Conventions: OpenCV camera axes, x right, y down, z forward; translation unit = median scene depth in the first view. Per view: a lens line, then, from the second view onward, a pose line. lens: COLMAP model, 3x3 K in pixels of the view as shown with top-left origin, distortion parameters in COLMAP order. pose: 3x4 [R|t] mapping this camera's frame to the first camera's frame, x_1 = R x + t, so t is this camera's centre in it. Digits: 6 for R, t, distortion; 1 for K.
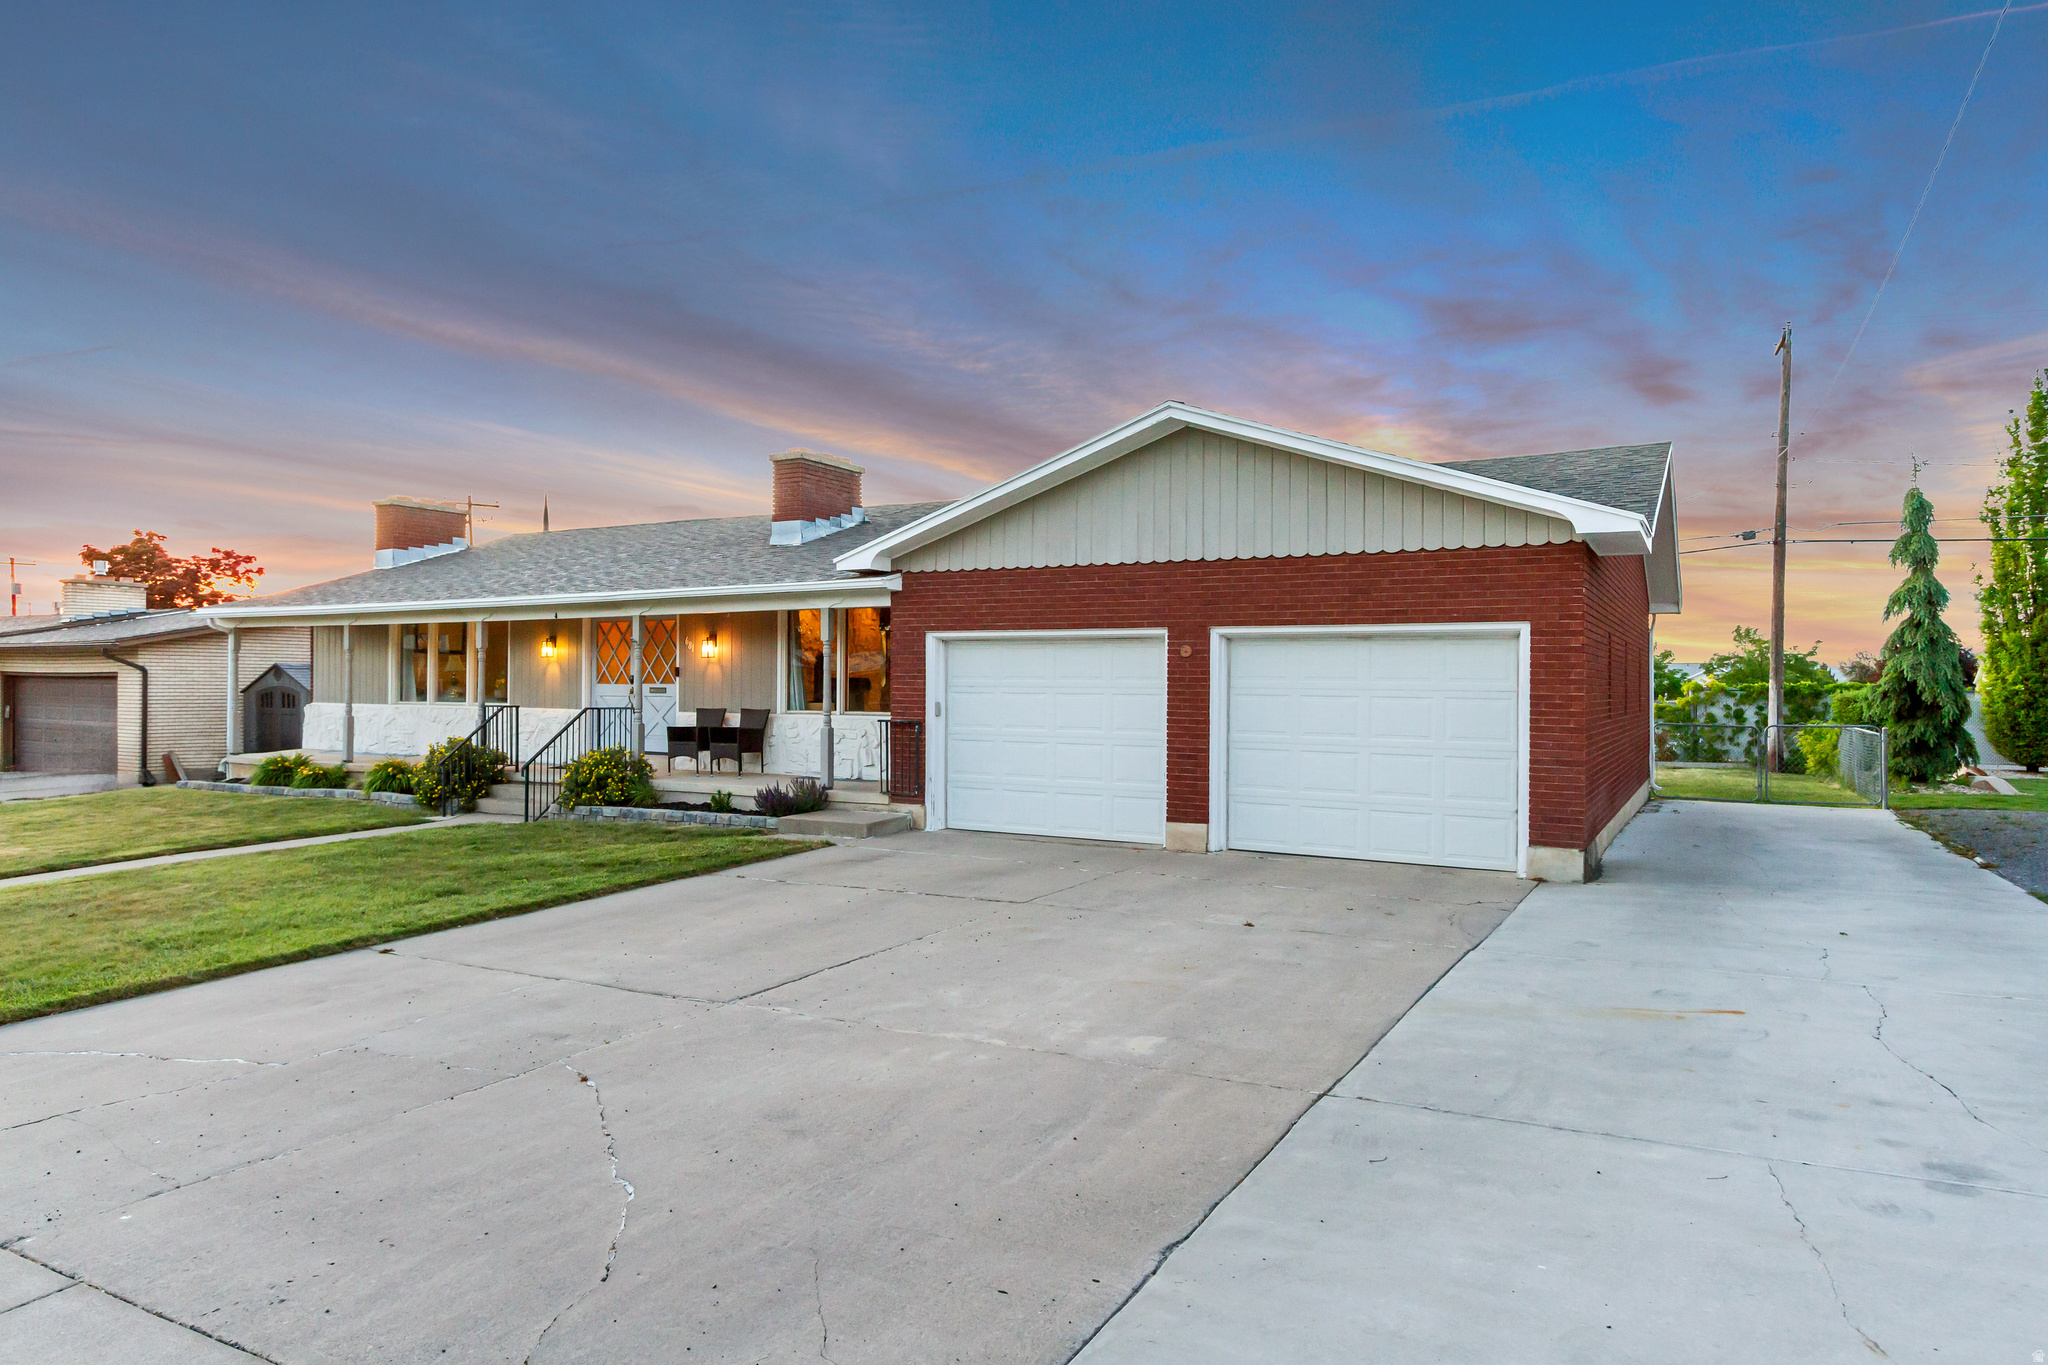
lens RADIAL K [[1229.5, 0, 1024.0], [0, 1229.5, 691.3], [0, 0, 1]] dist [0.012280, -0.002747]
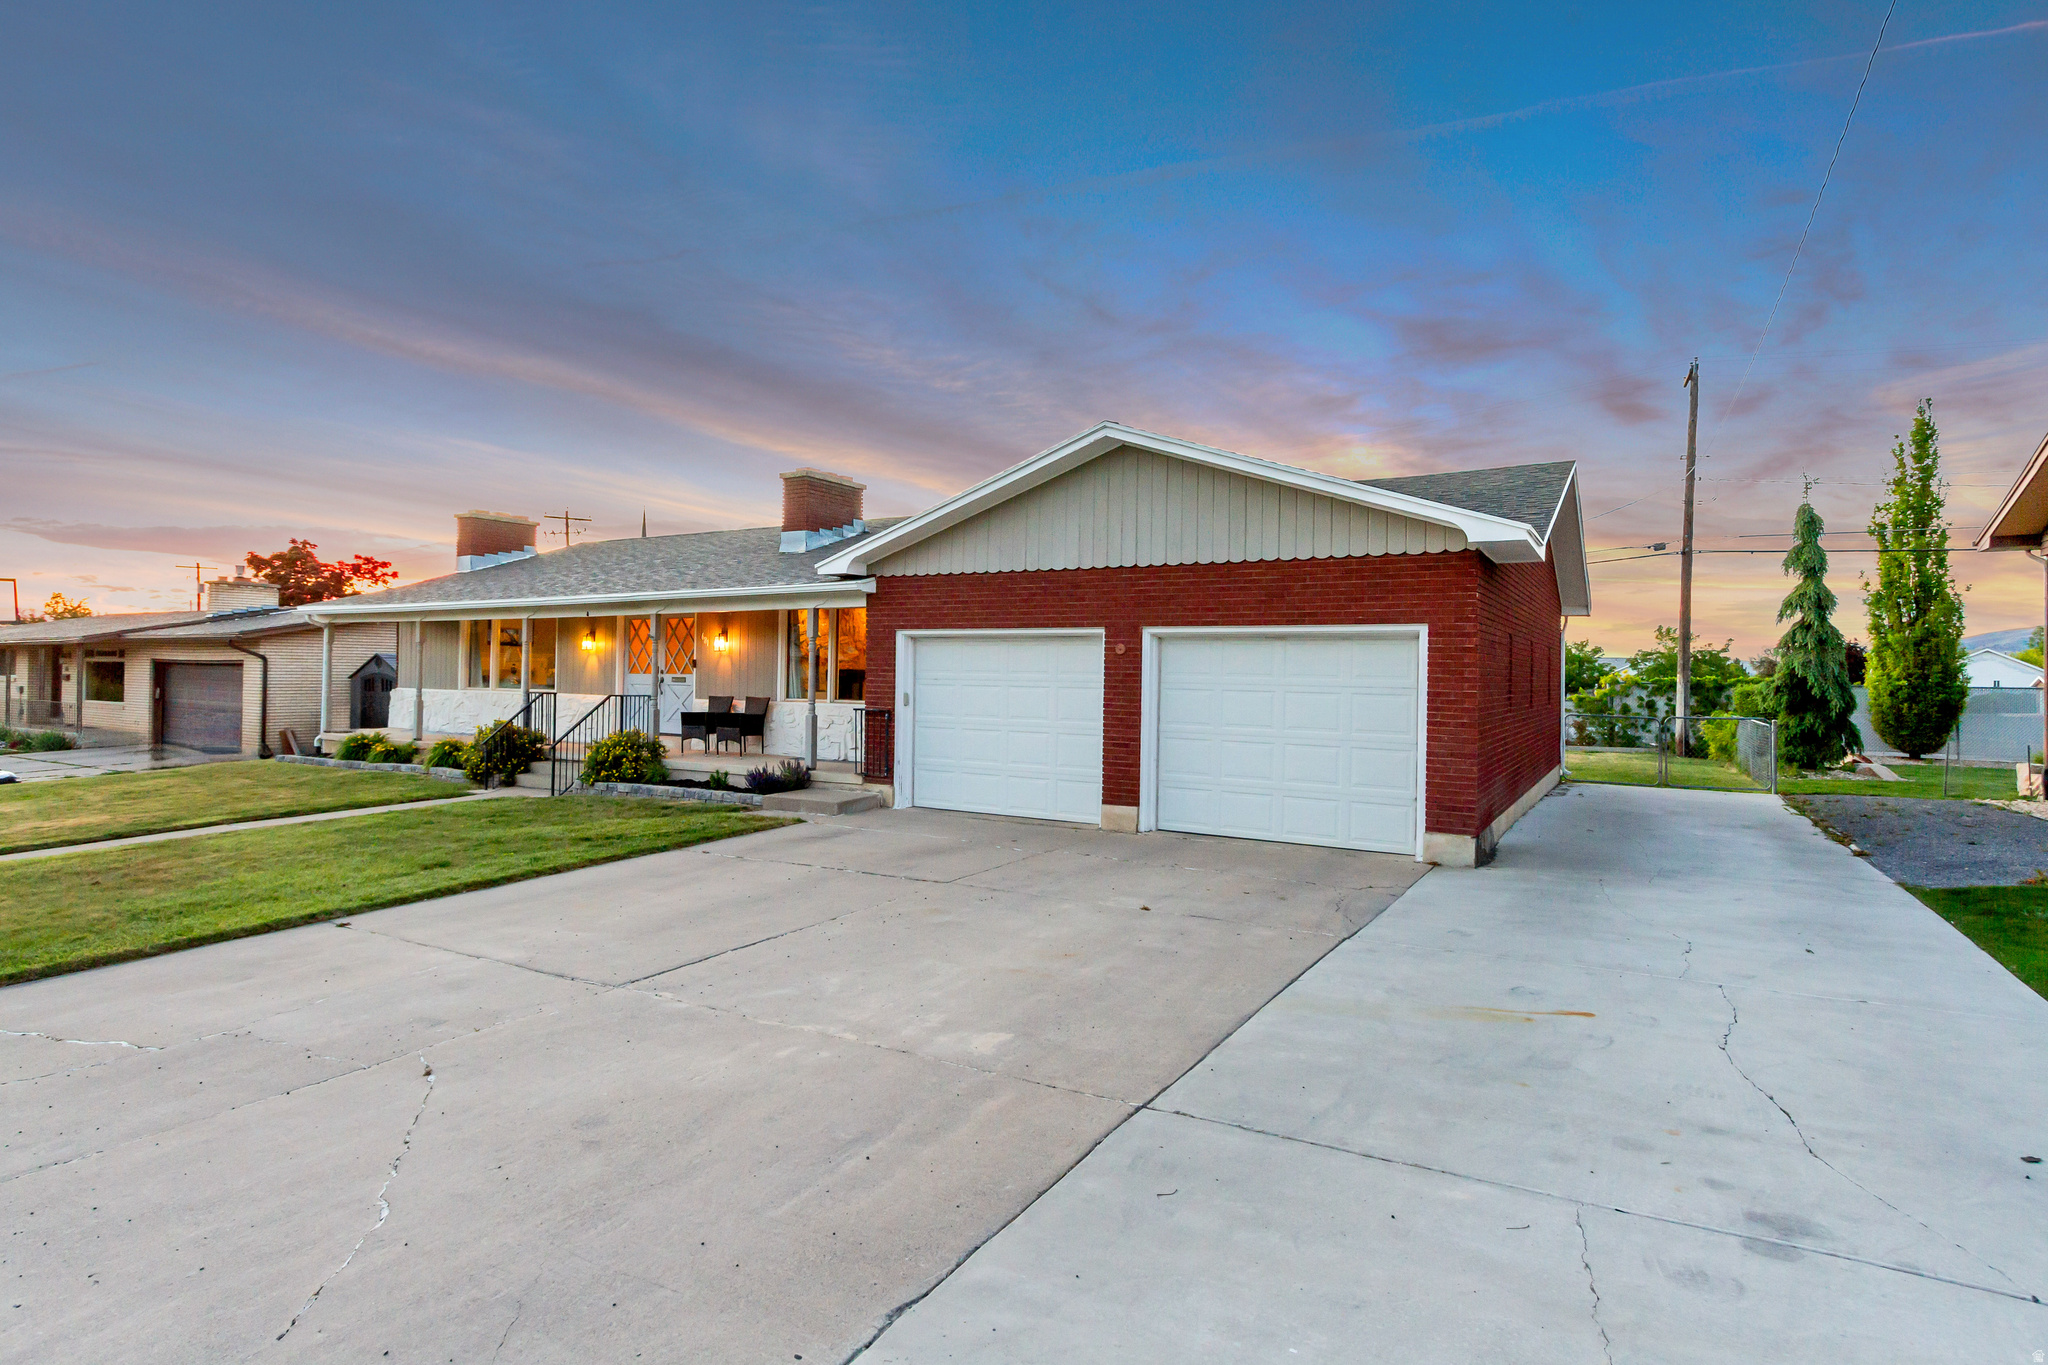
lens RADIAL K [[1039.1, 0, 1019.3], [0, 1039.1, 669.9], [0, 0, 1]] dist [0.005345, -0.000003]
pose [[0.999516, 0.005308, -0.030654, 0.059360], [-0.005535, 0.999958, -0.007333, -0.005599], [0.030614, 0.007499, 0.999503, 0.057272]]
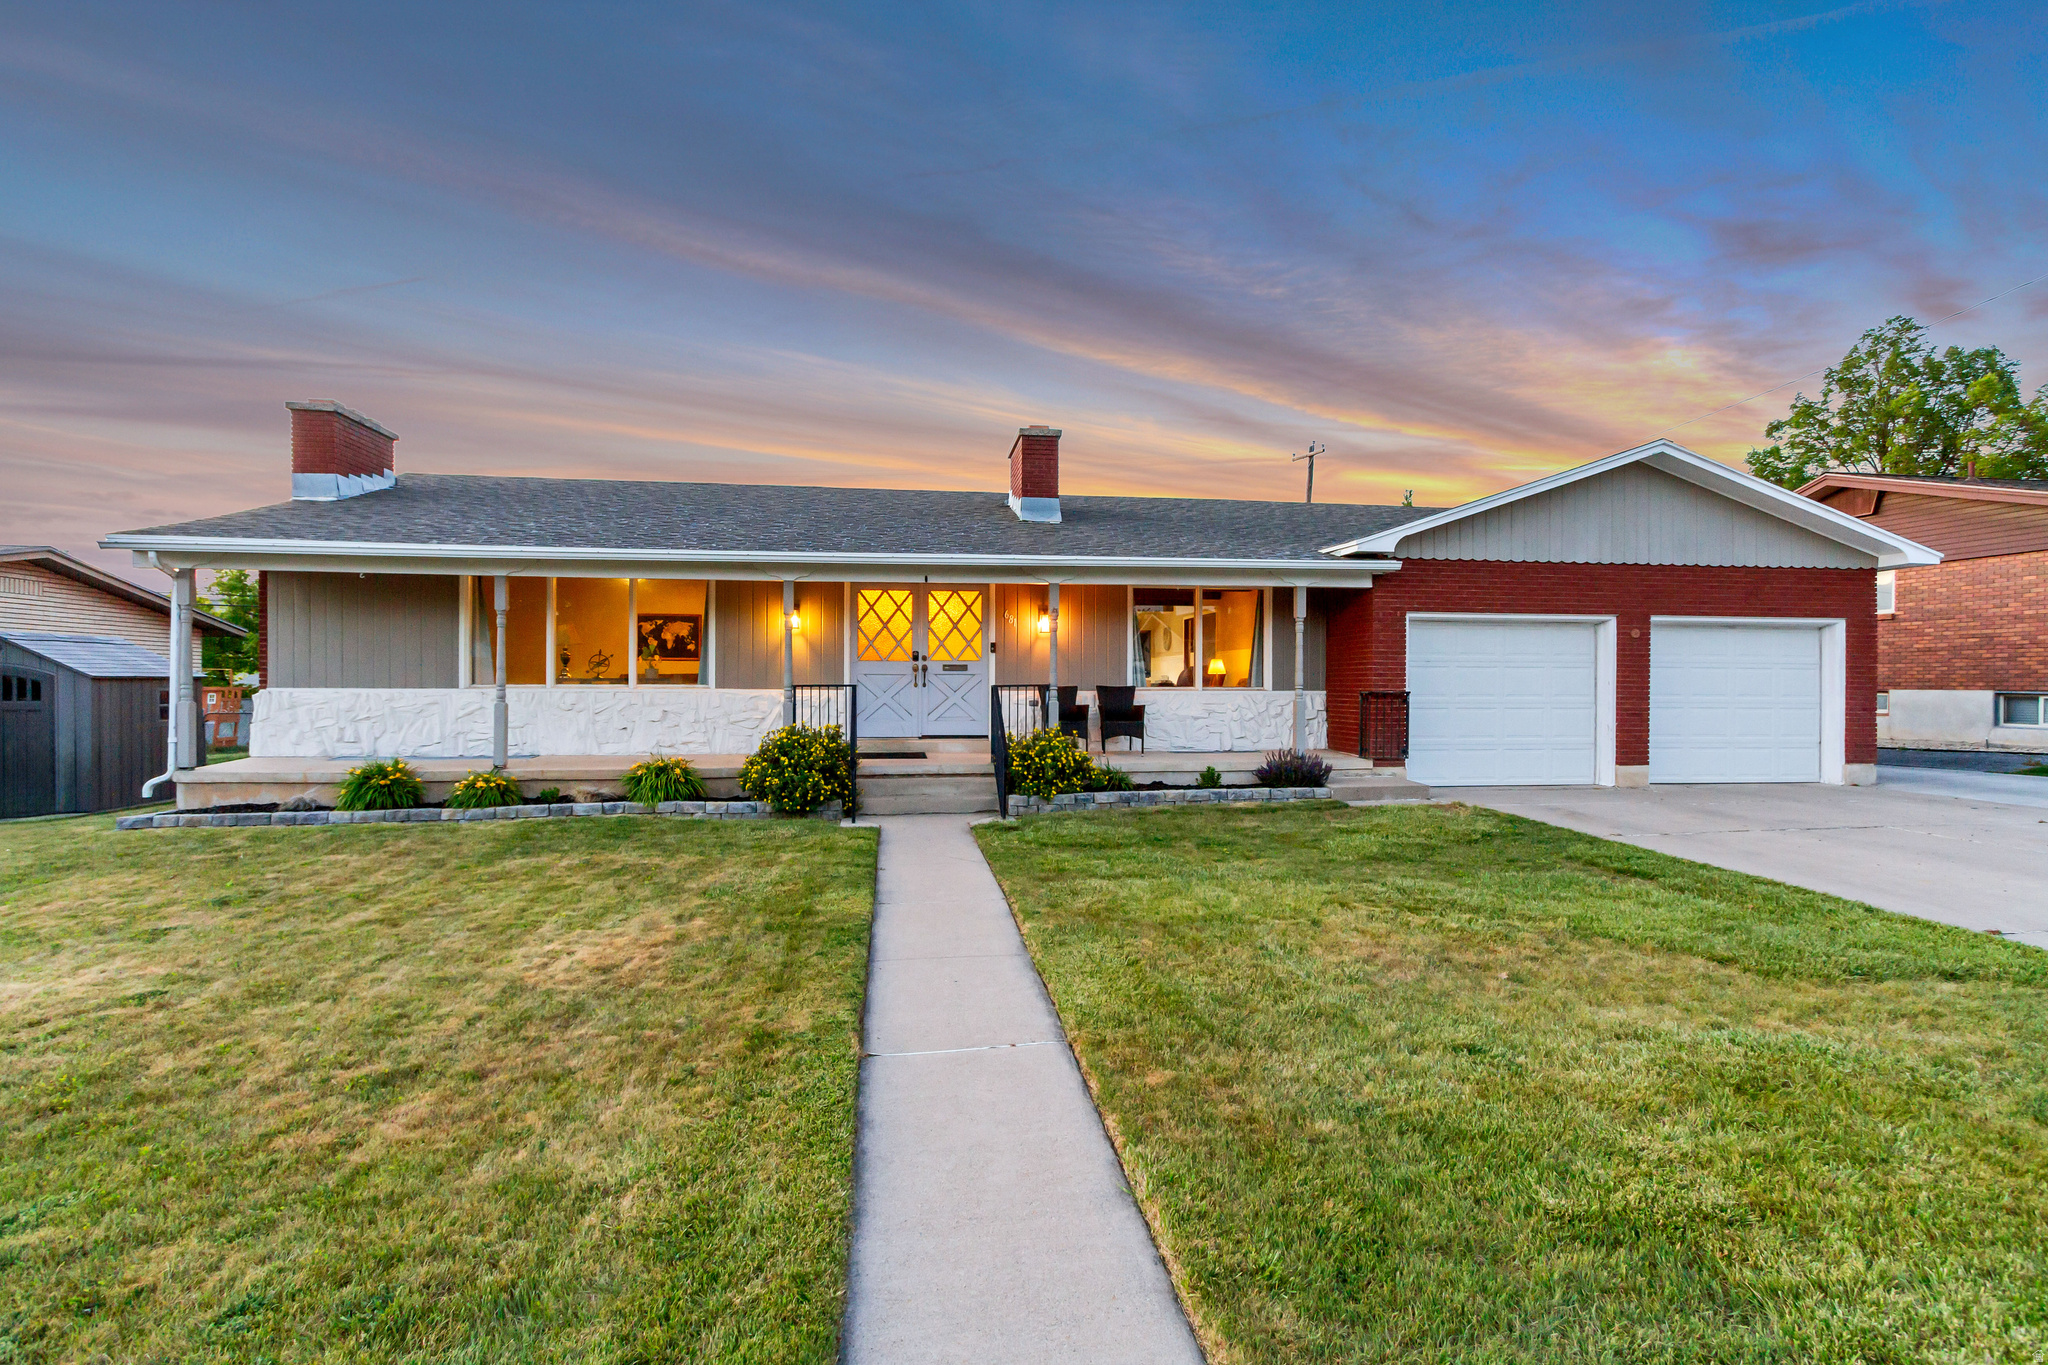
lens RADIAL K [[988.8, 0, 1022.7], [0, 988.8, 675.2], [0, 0, 1]] dist [0.008250, -0.000338]
pose [[0.795388, -0.004586, 0.606084, -0.874246], [0.005806, 0.999983, -0.000053, 0.006449], [-0.606073, 0.003561, 0.795401, 0.477559]]
